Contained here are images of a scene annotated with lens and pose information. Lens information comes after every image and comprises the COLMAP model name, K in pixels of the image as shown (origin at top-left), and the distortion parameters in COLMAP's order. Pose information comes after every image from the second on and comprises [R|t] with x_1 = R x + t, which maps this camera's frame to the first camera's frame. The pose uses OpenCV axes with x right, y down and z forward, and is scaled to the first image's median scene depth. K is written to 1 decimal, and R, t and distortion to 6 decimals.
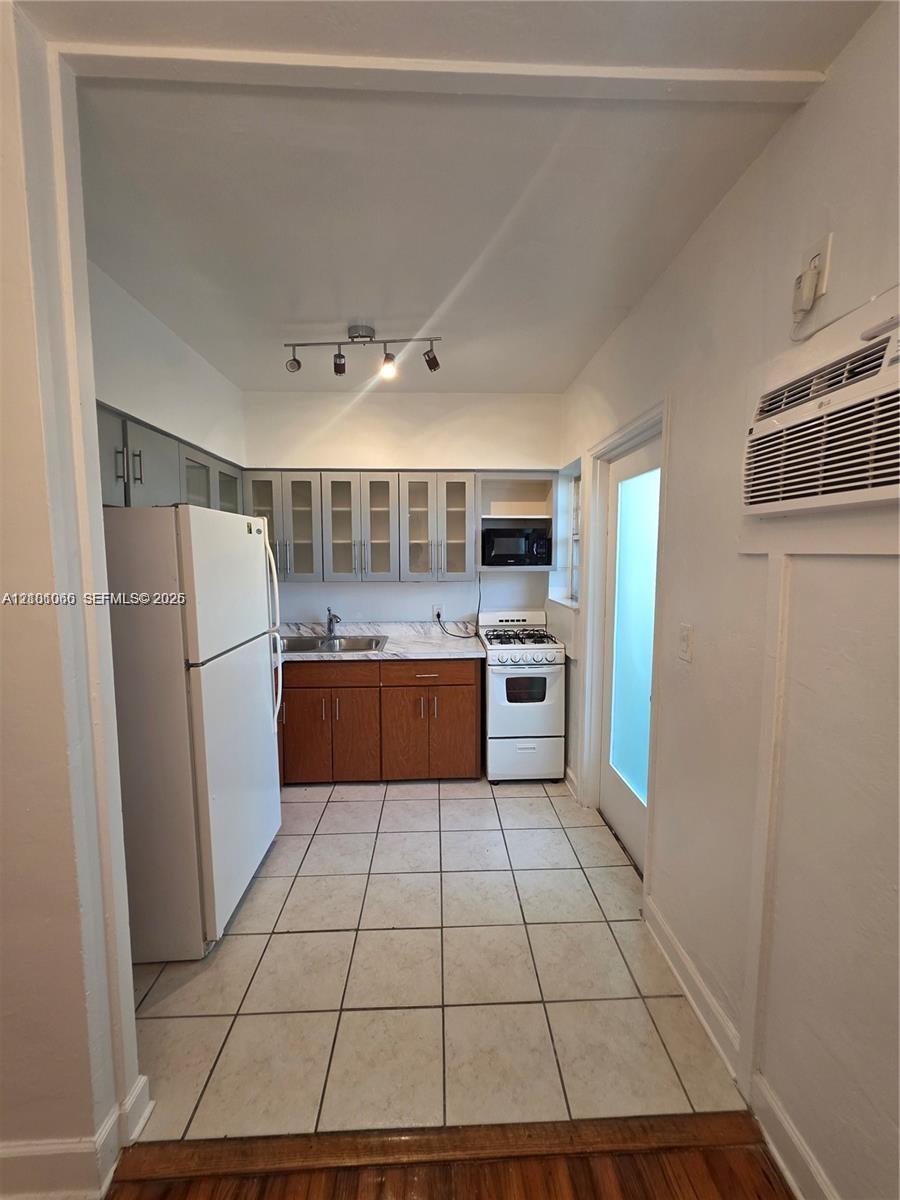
lens RADIAL K [[483.2, 0, 456.1], [0, 483.2, 598.2], [0, 0, 1]] dist [0.002744, -0.000369]
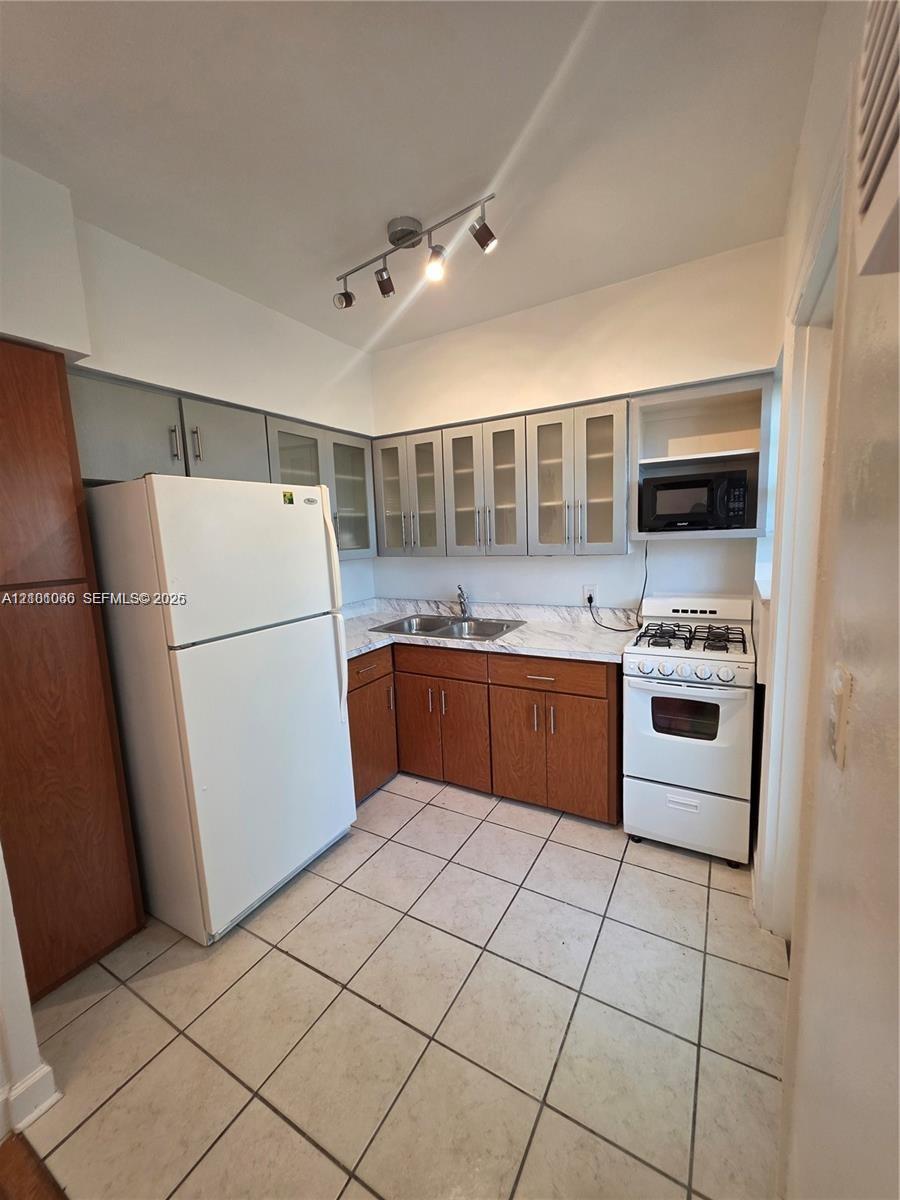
lens RADIAL K [[483.2, 0, 448.4], [0, 483.2, 598.1], [0, 0, 1]] dist [0.002744, -0.000369]
pose [[0.843951, 0.041059, -0.534847, 0.215590], [-0.011549, 0.998226, 0.058408, -0.009790], [0.536296, -0.043116, 0.842928, 0.267548]]
